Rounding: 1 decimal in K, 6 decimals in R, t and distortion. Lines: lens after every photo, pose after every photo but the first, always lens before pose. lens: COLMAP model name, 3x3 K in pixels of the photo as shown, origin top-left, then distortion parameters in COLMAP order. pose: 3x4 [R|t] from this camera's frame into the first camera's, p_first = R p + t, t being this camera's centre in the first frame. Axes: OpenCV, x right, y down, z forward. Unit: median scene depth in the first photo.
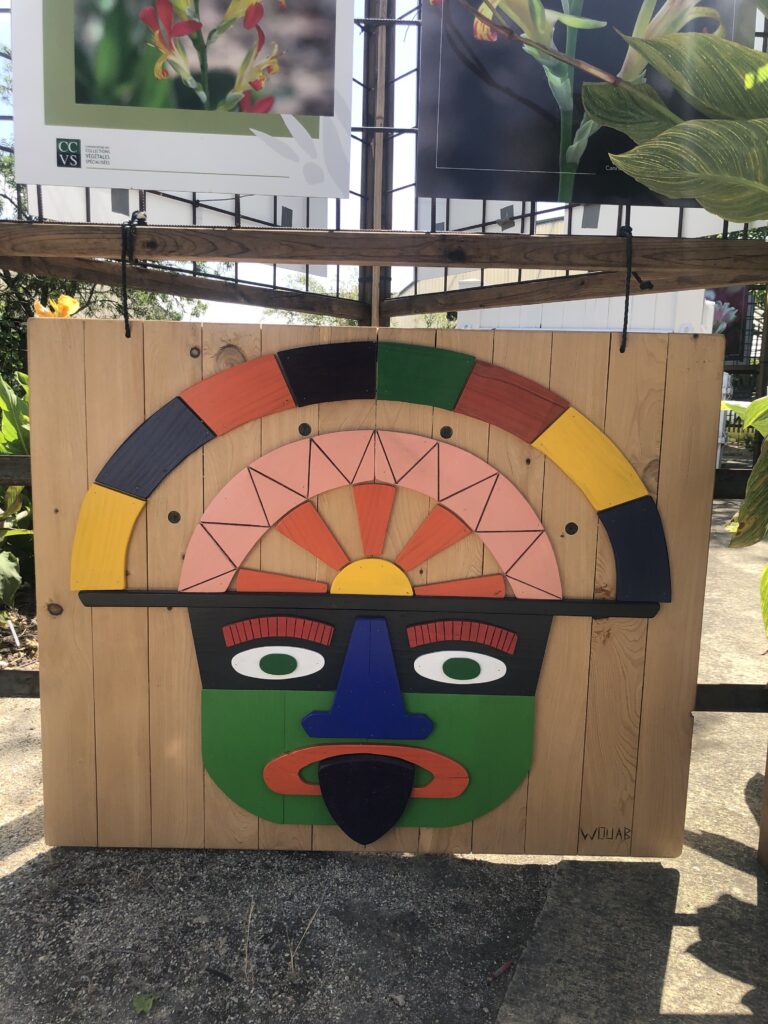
lens RADIAL K [[823.4, 0, 379.4], [0, 823.4, 511.6], [0, 0, 1]] dist [0.005030, 0.010644]
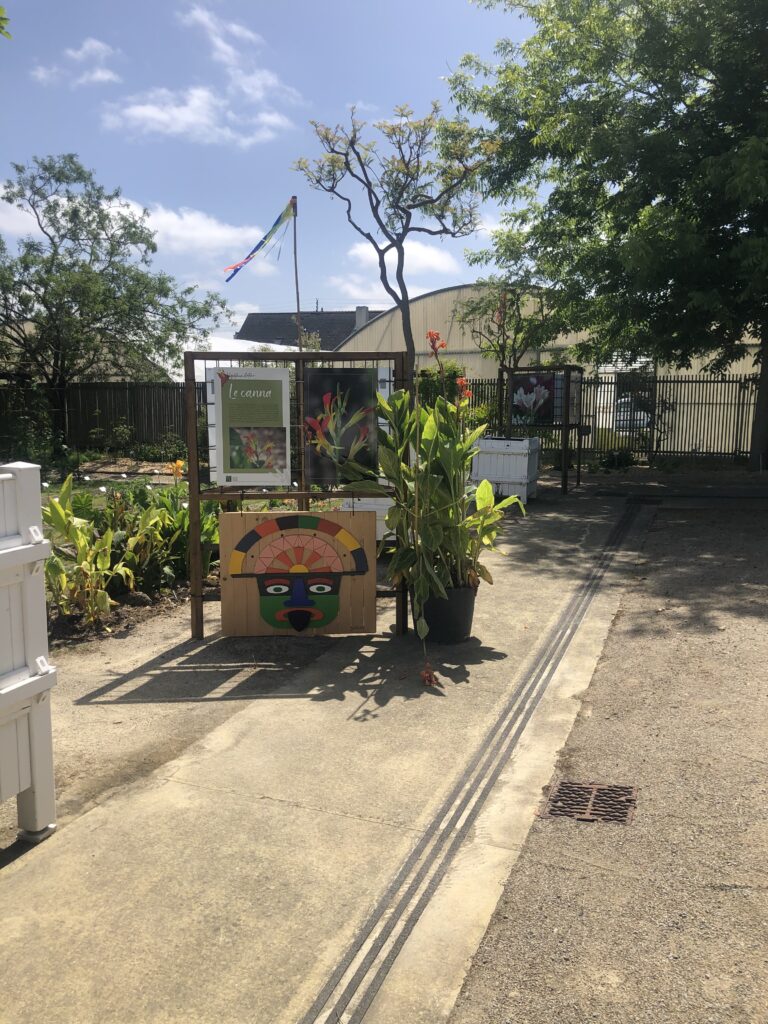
lens RADIAL K [[823.4, 0, 389.0], [0, 823.4, 510.2], [0, 0, 1]] dist [0.005030, 0.010644]
pose [[0.997273, -0.035686, 0.064597, 0.195081], [0.035908, 0.999352, -0.002286, -0.200378], [-0.064473, 0.004599, 0.997909, -3.361587]]
